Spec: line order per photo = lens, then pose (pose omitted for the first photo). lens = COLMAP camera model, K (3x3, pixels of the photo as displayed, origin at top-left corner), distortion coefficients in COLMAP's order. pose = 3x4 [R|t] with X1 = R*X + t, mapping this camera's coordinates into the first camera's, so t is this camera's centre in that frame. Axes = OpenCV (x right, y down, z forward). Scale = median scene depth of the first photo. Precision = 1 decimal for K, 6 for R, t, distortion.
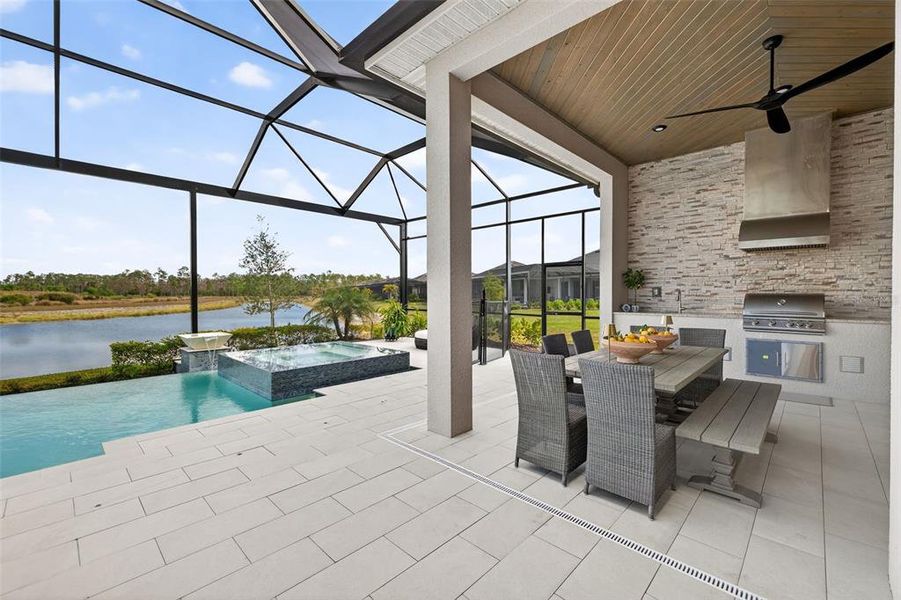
lens RADIAL K [[375.5, 0, 447.4], [0, 375.5, 300.3], [0, 0, 1]] dist [0.001553, 0.000012]
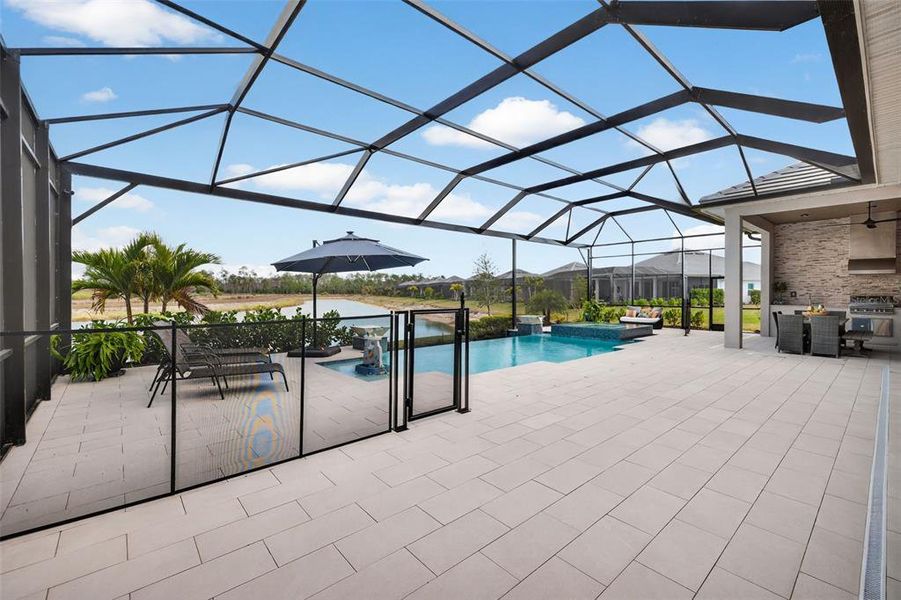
lens RADIAL K [[379.3, 0, 445.7], [0, 379.3, 293.8], [0, 0, 1]] dist [0.002449, -0.000369]
pose [[0.995130, 0.002218, -0.098549, -0.573589], [-0.003489, 0.999913, -0.012726, 0.003026], [0.098512, 0.013008, 0.995051, -0.610687]]
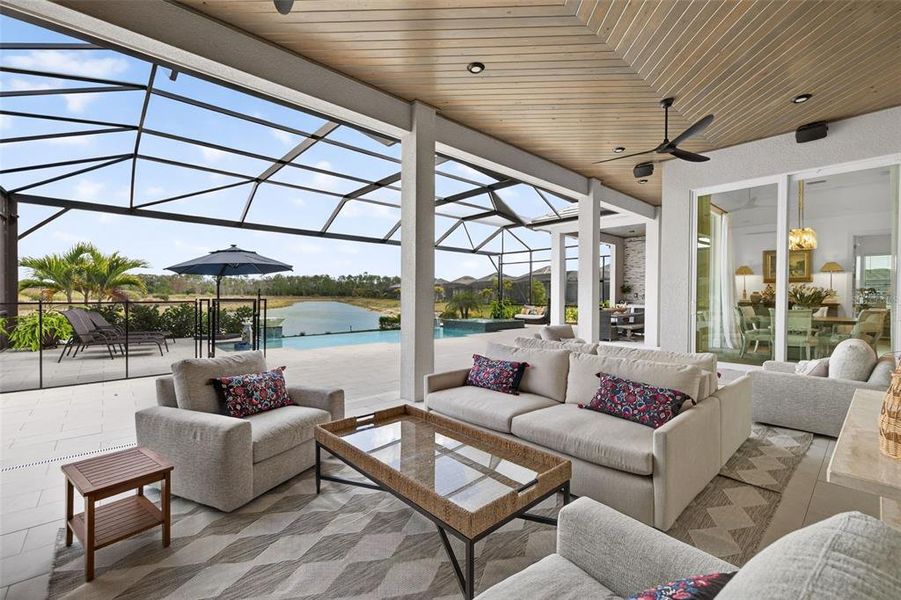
lens RADIAL K [[375.5, 0, 447.4], [0, 375.5, 300.3], [0, 0, 1]] dist [0.001553, 0.000012]
pose [[0.996869, 0.008475, -0.078610, -0.237135], [-0.008745, 0.999957, -0.003087, 0.014777], [0.078580, 0.003765, 0.996901, -0.806662]]
